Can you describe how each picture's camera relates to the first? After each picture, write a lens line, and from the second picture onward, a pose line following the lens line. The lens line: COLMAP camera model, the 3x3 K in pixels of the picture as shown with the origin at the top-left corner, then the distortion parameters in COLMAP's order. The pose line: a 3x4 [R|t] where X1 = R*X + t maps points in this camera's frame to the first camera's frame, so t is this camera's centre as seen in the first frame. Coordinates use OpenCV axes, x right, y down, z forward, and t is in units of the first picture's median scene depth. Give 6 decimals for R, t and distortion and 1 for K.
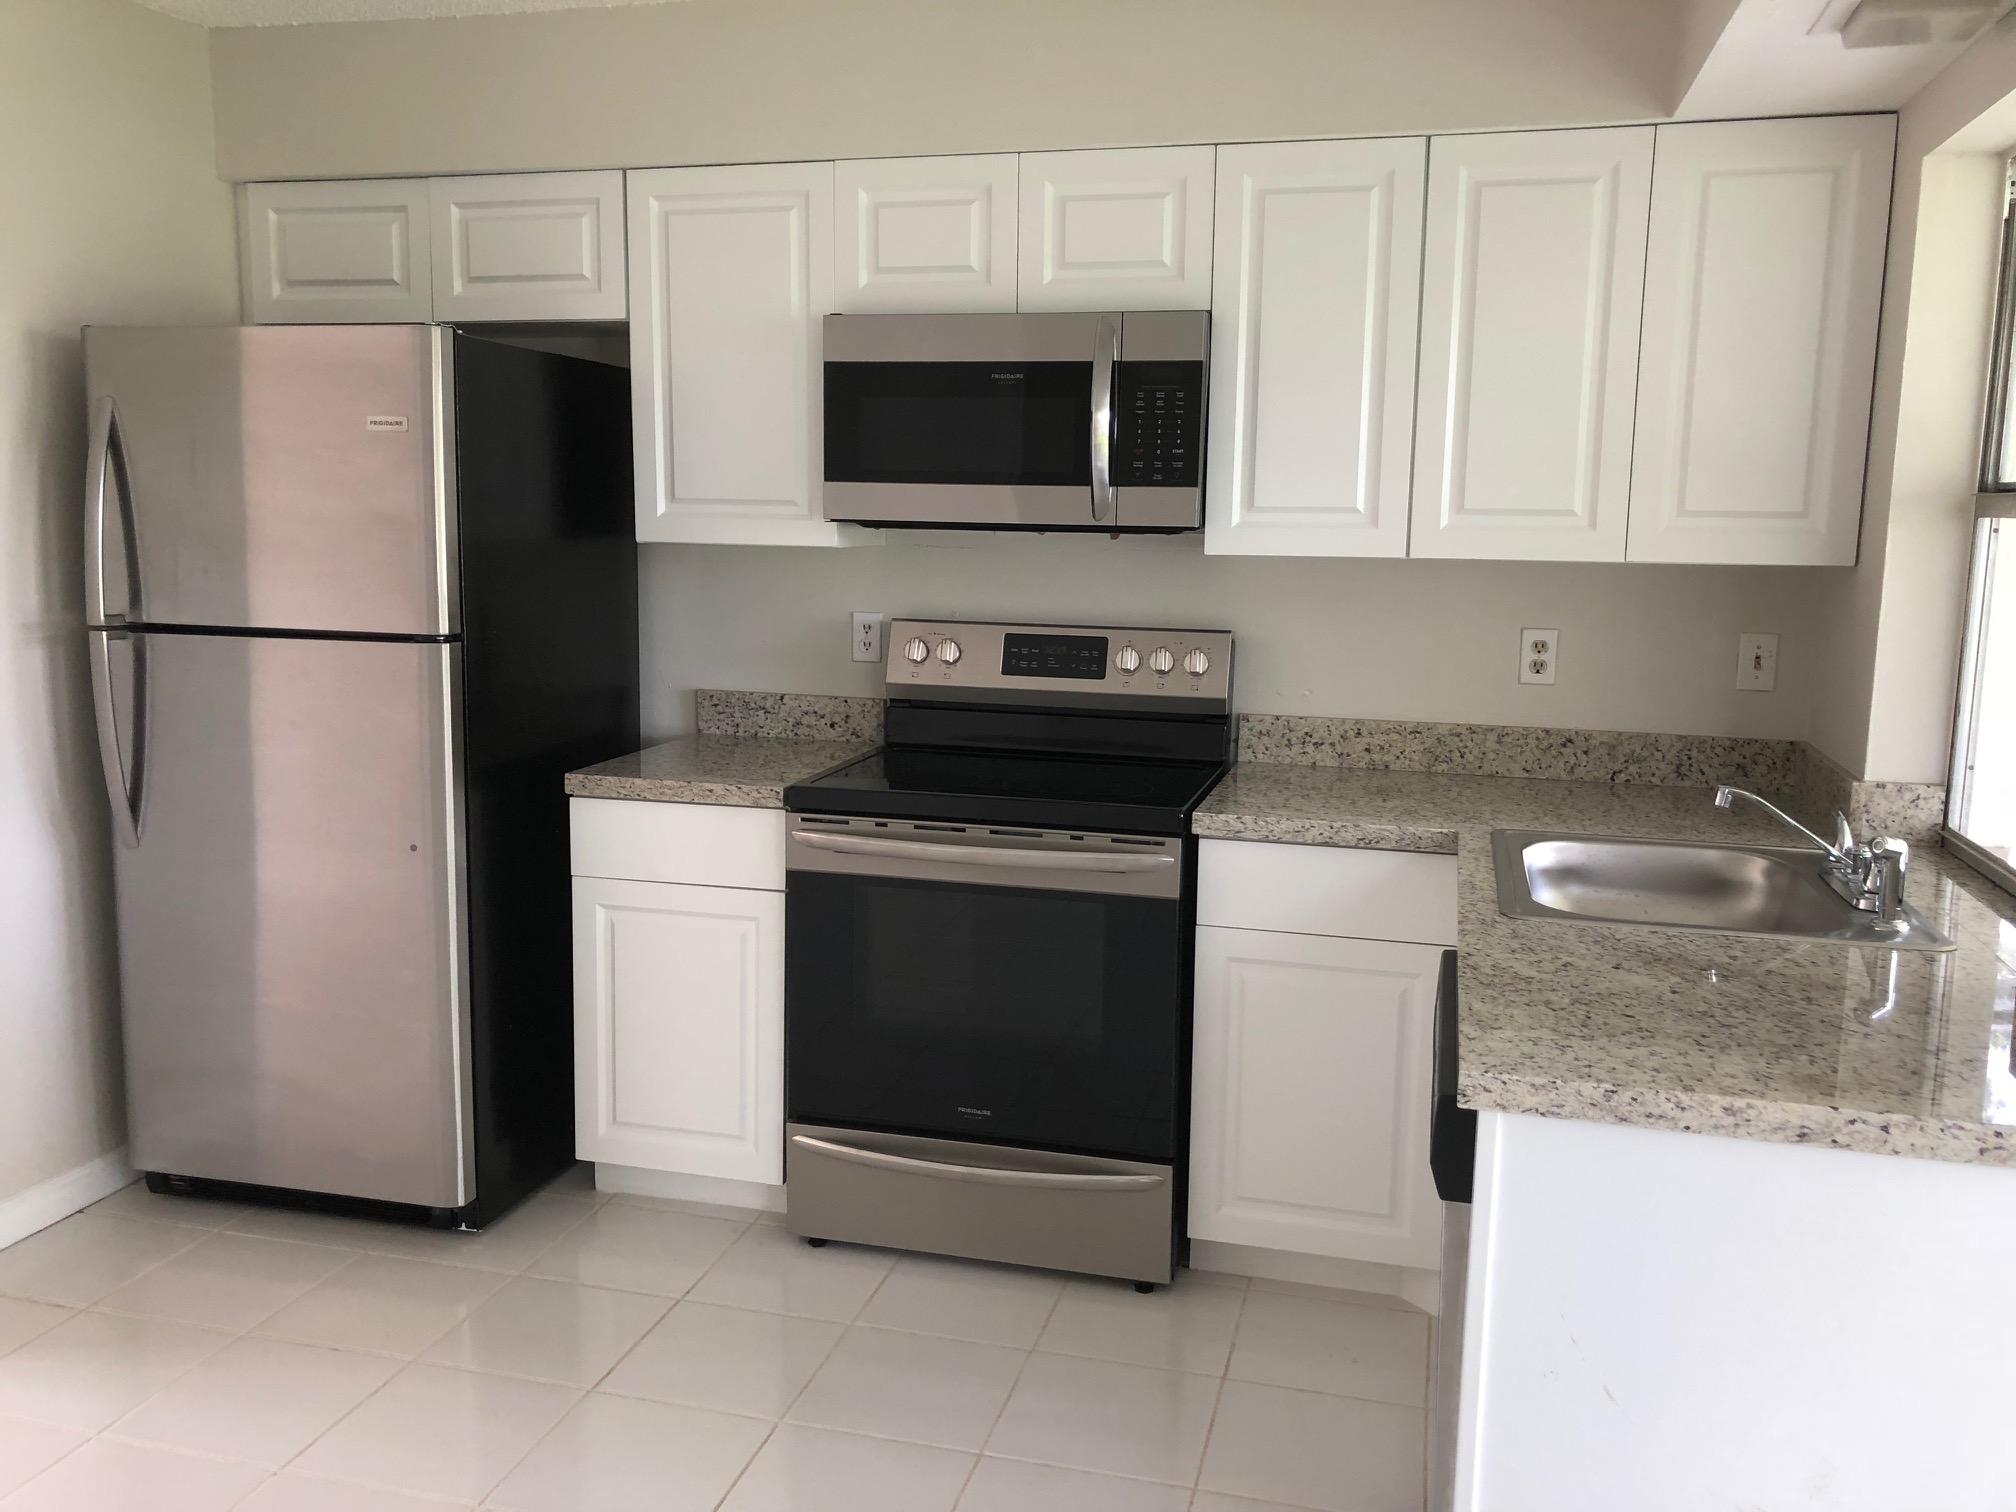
lens RADIAL K [[1675.0, 0, 862.1], [0, 1675.0, 754.5], [0, 0, 1]] dist [0.114912, -0.239298]
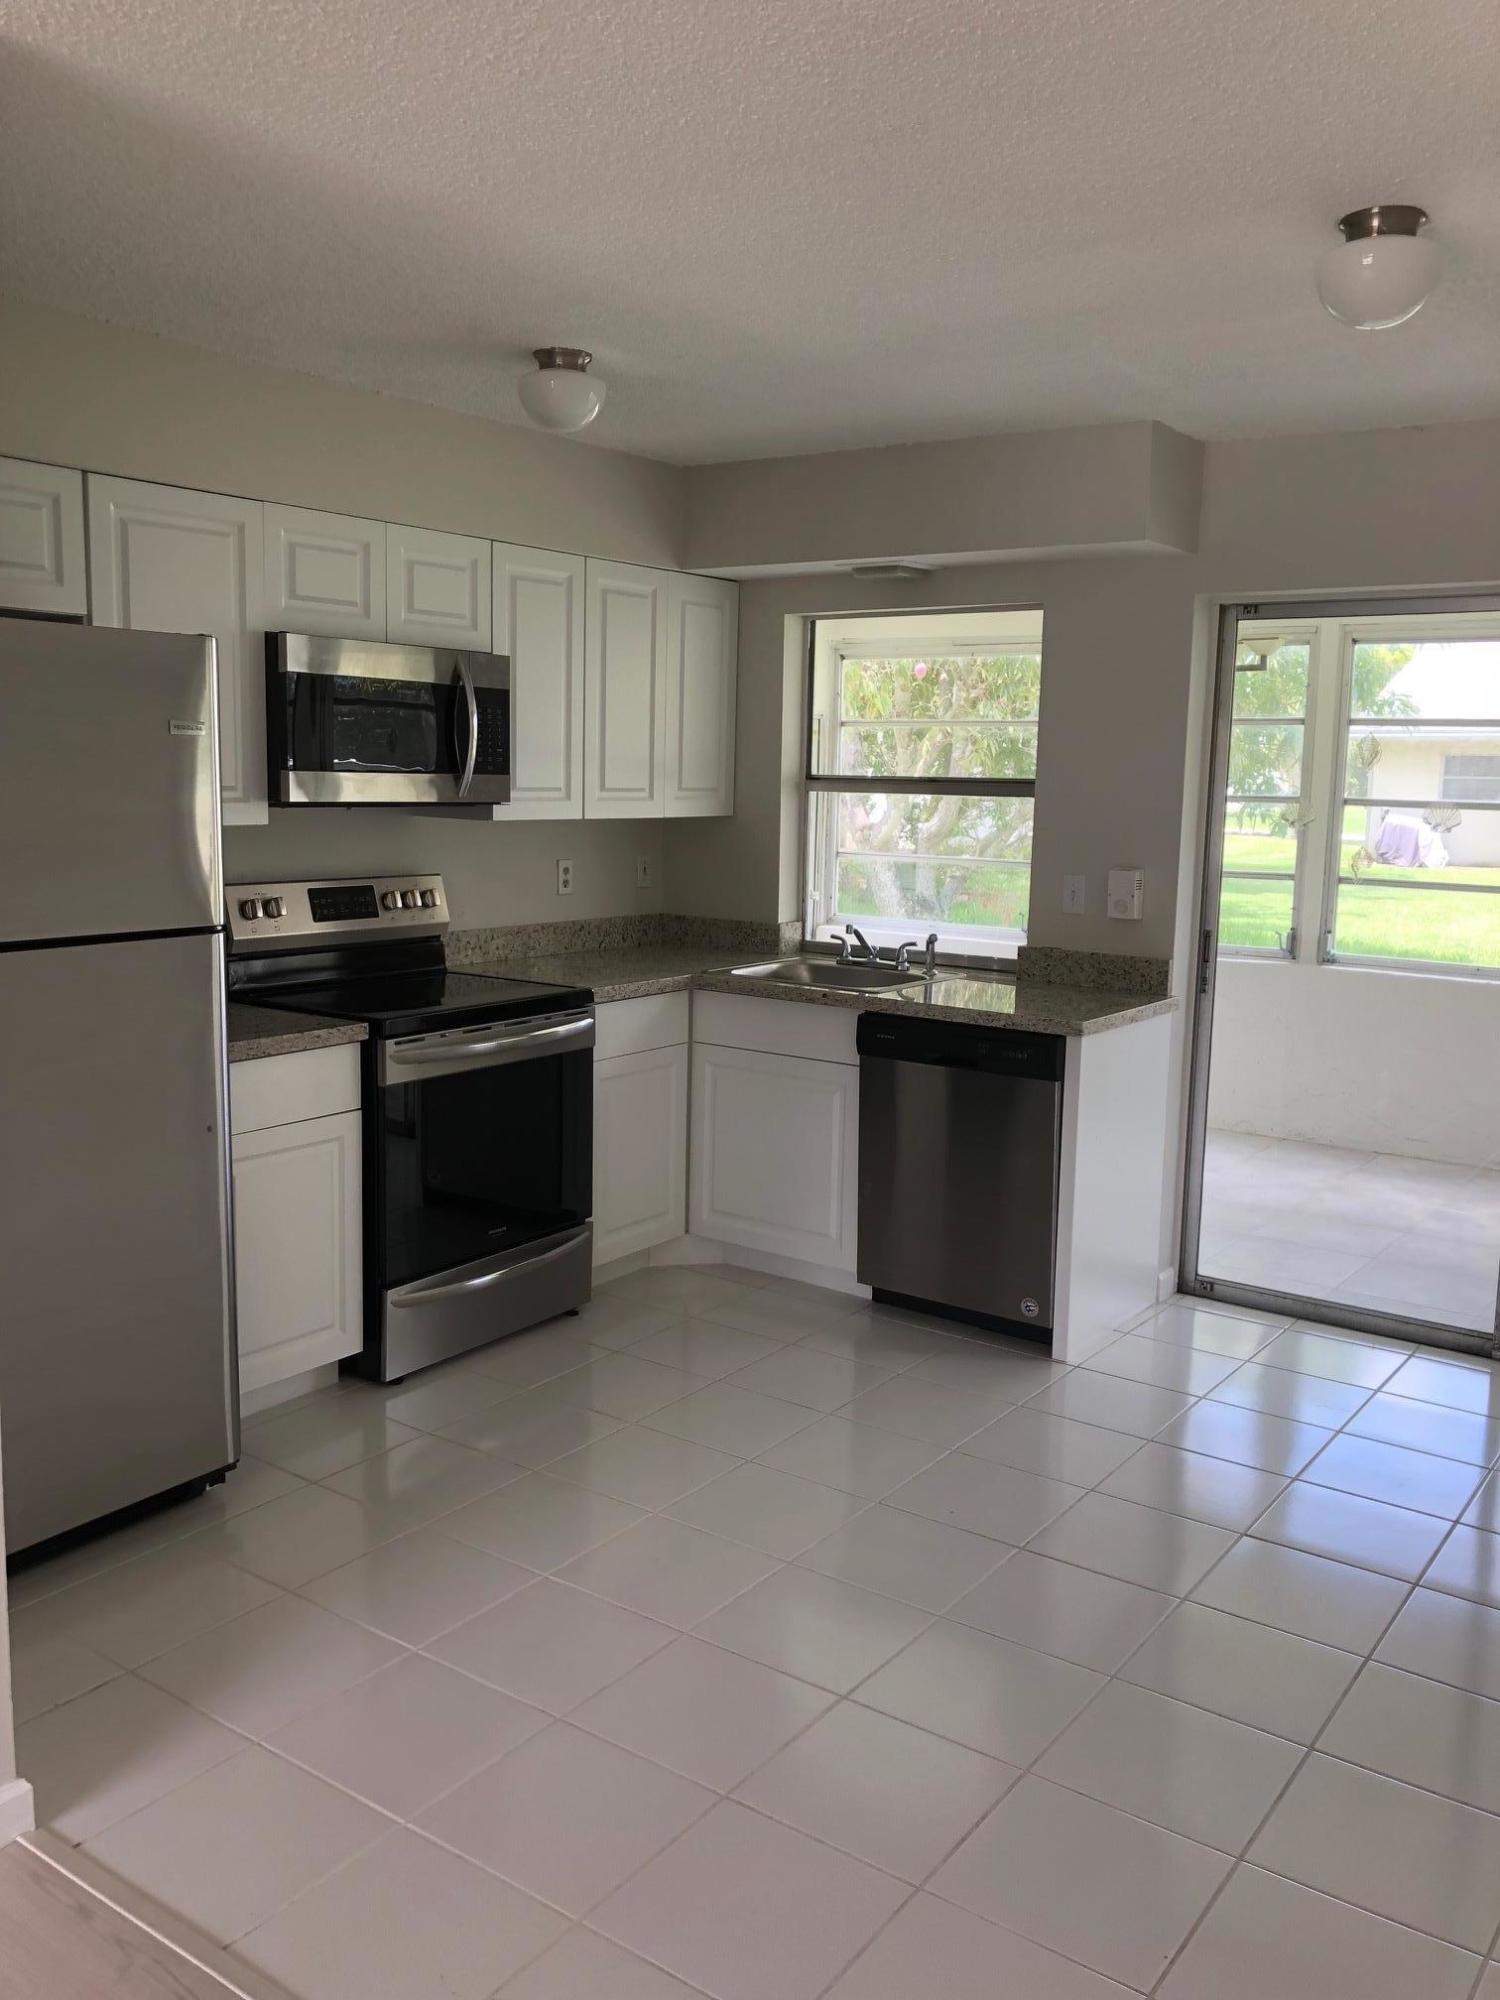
lens RADIAL K [[1648.9, 0, 732.7], [0, 1648.9, 1002.7], [0, 0, 1]] dist [0.028267, 0.000476]
pose [[0.345964, -0.140228, 0.927709, -1.080357], [0.126426, 0.986718, 0.102001, -0.084642], [-0.929691, 0.081998, 0.359098, 0.318008]]
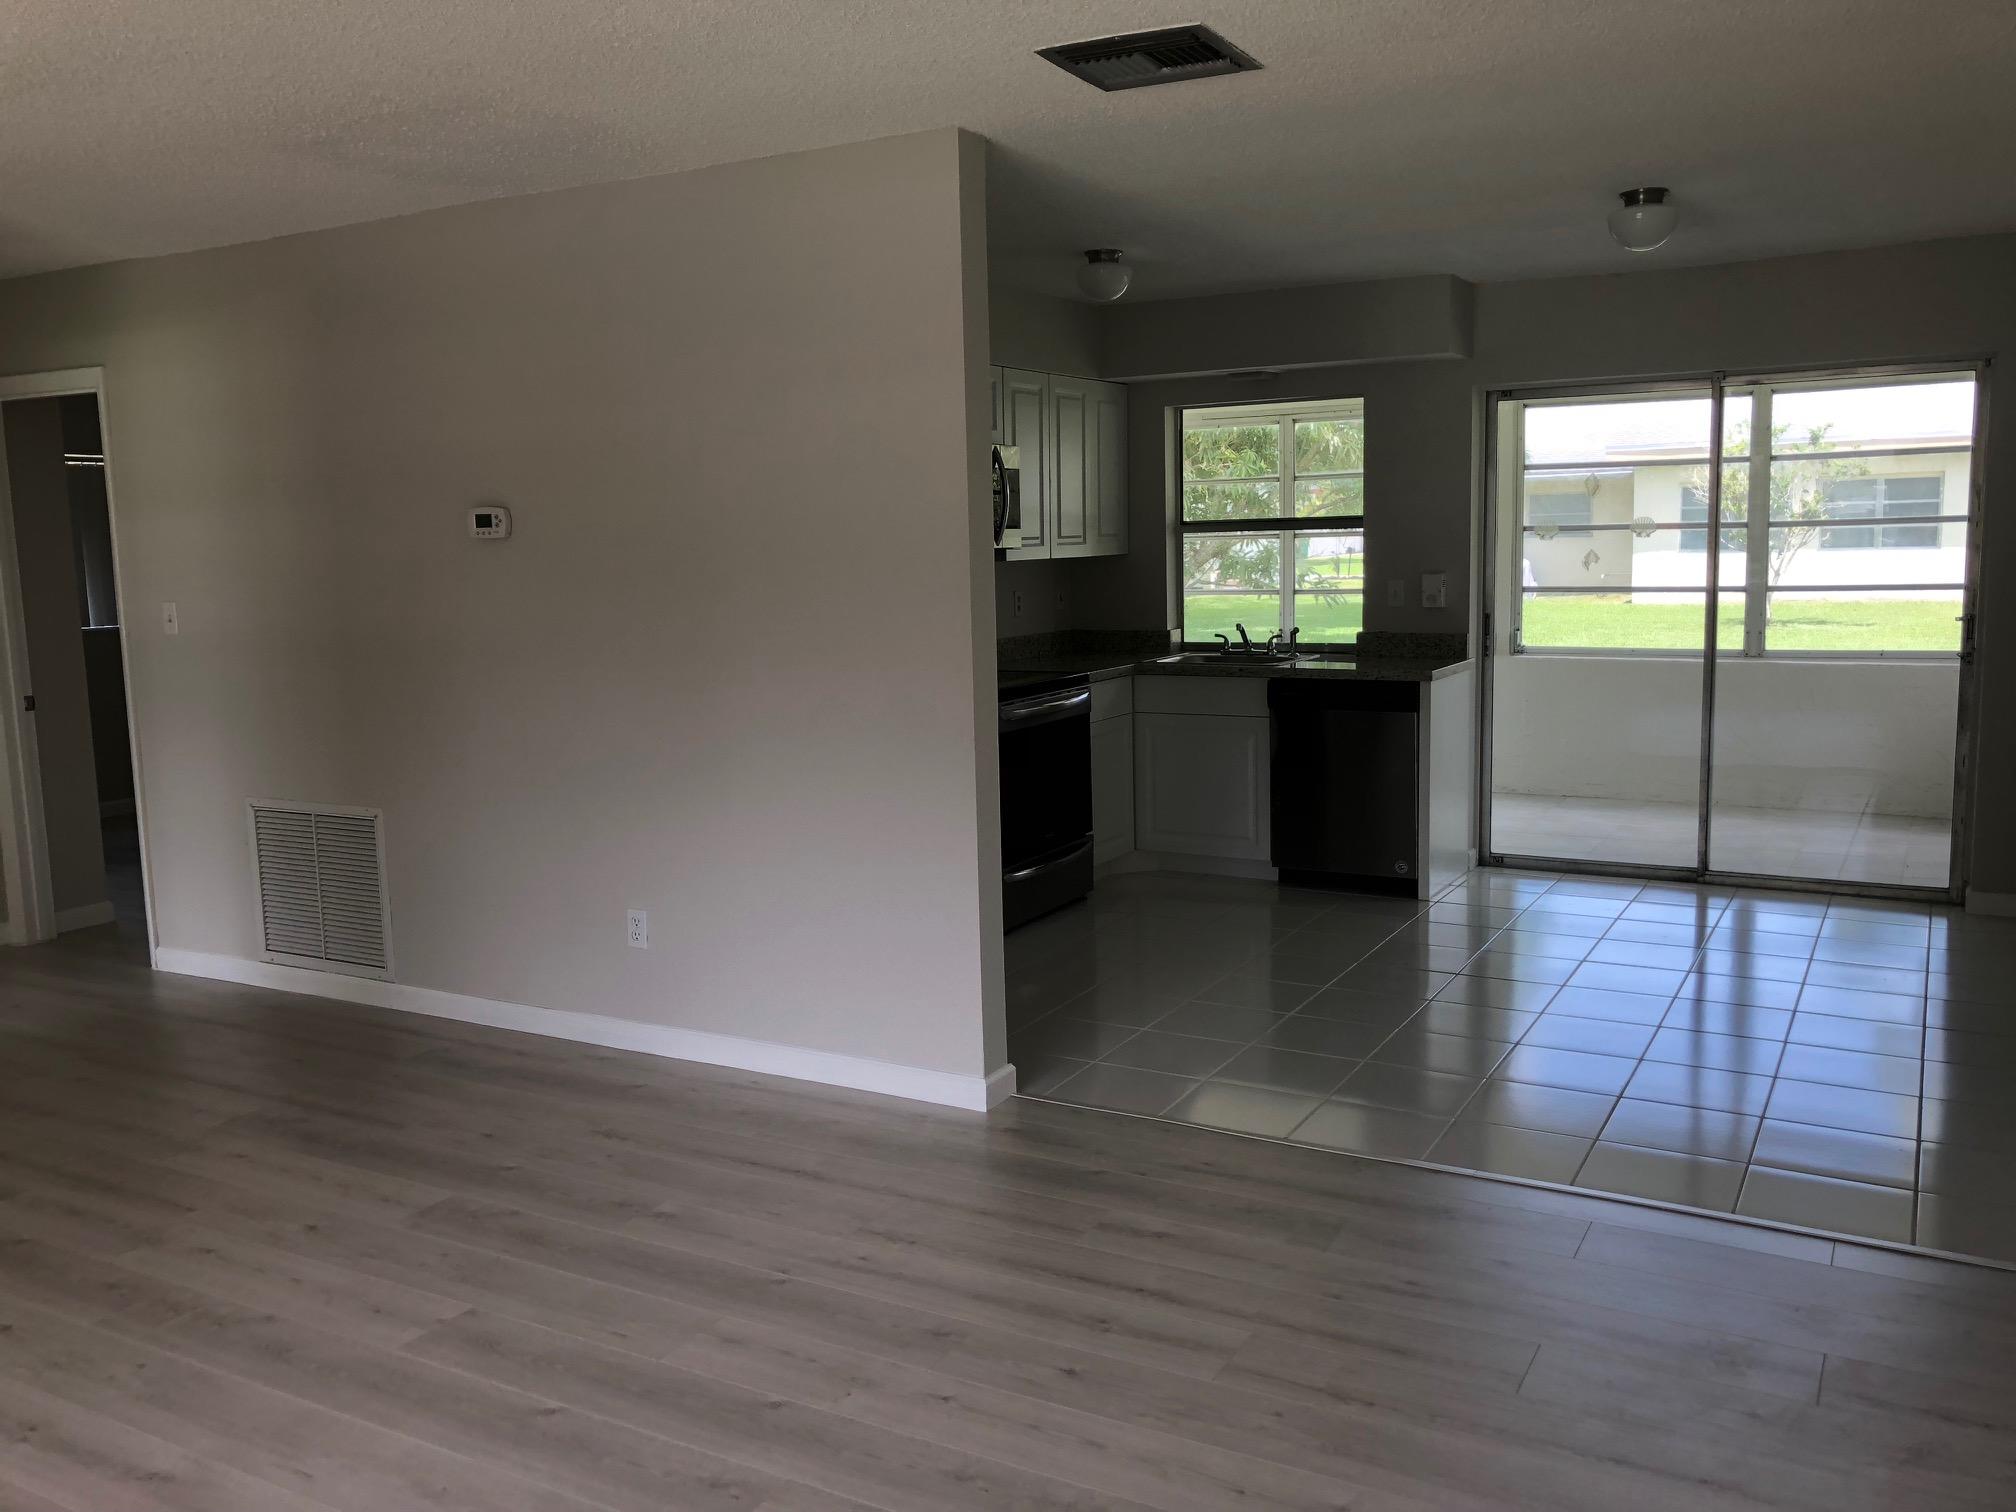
lens RADIAL K [[1648.5, 0, 1001.1], [0, 1648.5, 757.0], [0, 0, 1]] dist [0.033662, -0.009632]
pose [[0.242018, -0.149973, 0.958611, -1.808435], [0.174338, 0.978624, 0.109090, -0.106897], [-0.954481, 0.140721, 0.262991, 0.514483]]
